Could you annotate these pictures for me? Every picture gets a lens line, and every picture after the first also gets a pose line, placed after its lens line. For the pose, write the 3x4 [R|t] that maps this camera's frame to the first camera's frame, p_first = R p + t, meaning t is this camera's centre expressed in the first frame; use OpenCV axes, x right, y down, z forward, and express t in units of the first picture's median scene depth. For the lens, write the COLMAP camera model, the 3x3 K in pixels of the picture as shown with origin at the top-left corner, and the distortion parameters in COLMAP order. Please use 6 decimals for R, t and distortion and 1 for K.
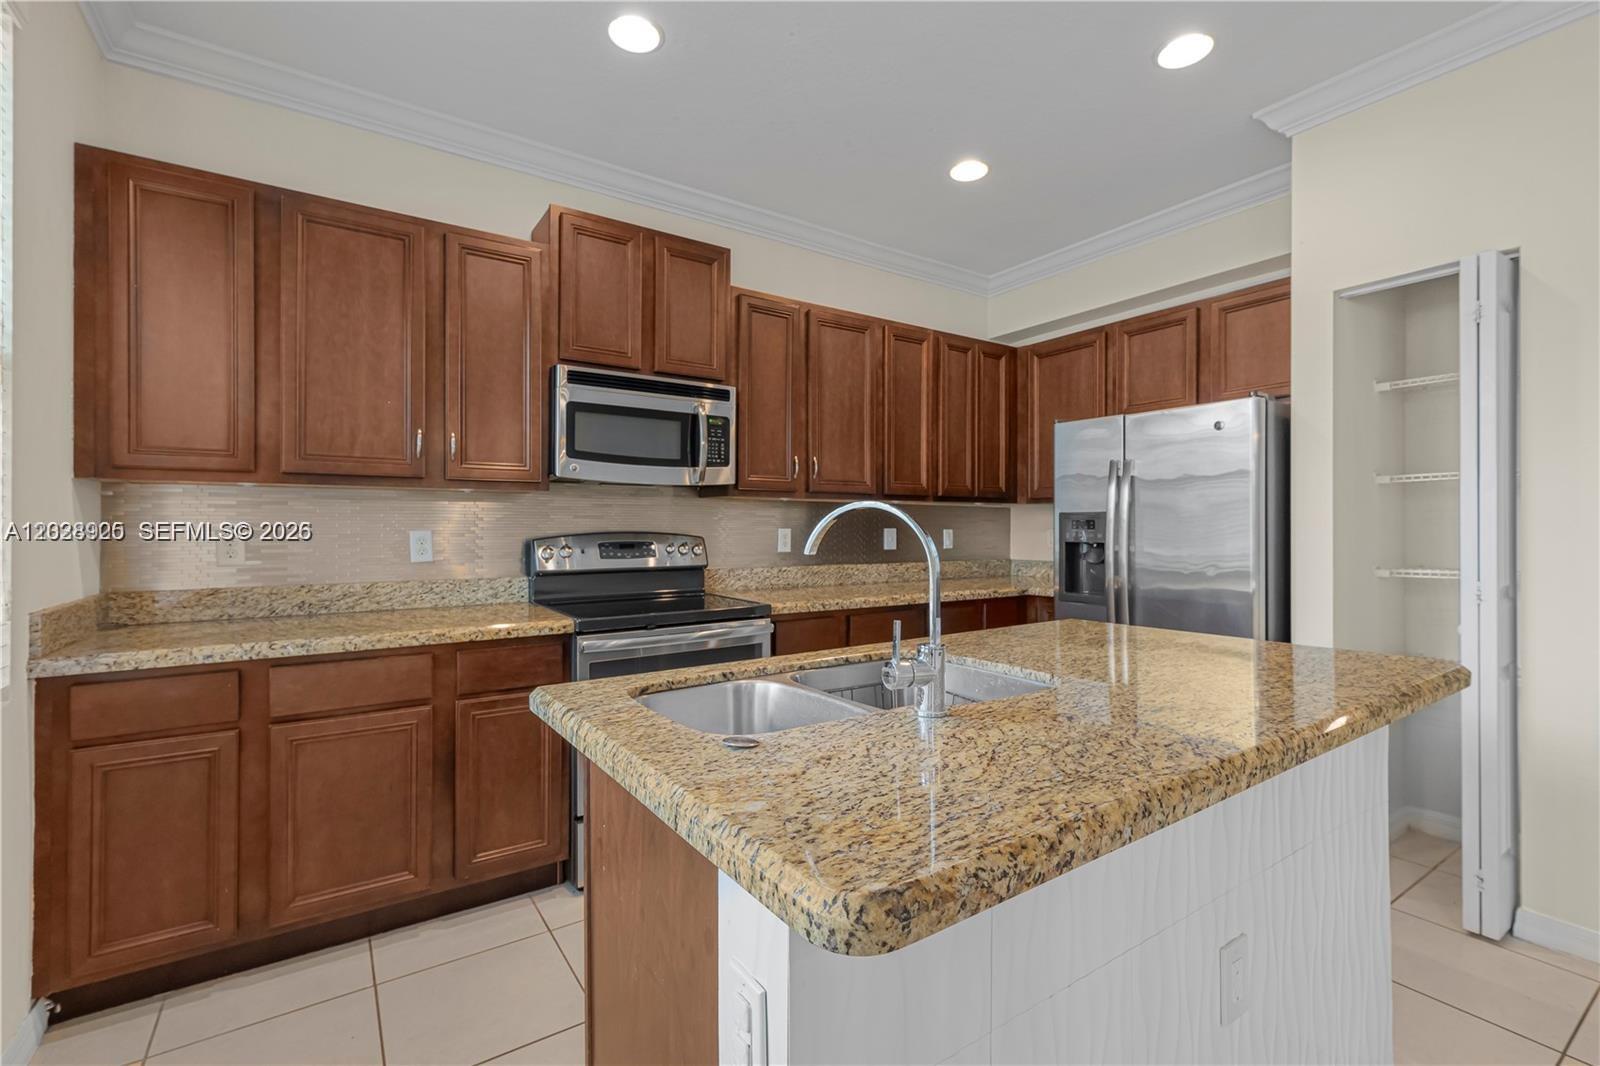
lens RADIAL K [[705.8, 0, 793.7], [0, 705.8, 526.2], [0, 0, 1]] dist [0.002128, 0.000674]
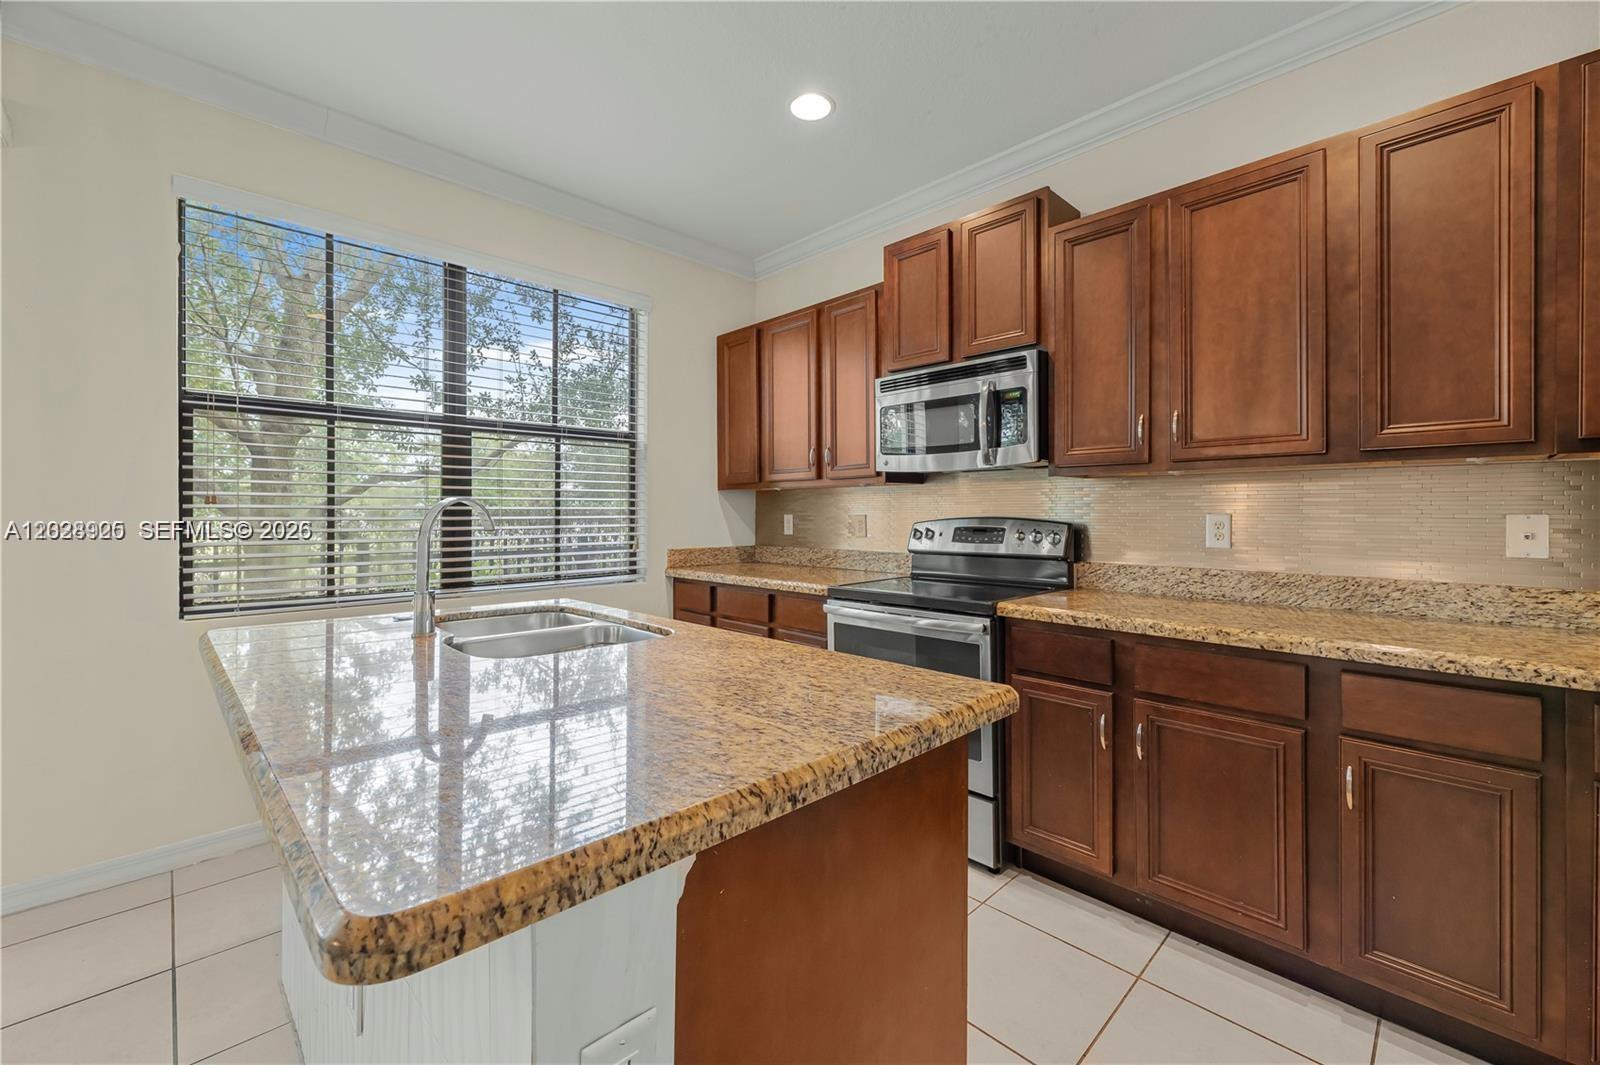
lens RADIAL K [[651.0, 0, 794.4], [0, 651.0, 511.4], [0, 0, 1]] dist [0.001146, 0.000214]
pose [[0.167908, -0.003368, -0.985797, 0.748194], [0.002870, 0.999992, -0.002927, 0.001942], [0.985798, -0.002338, 0.167916, 0.669299]]
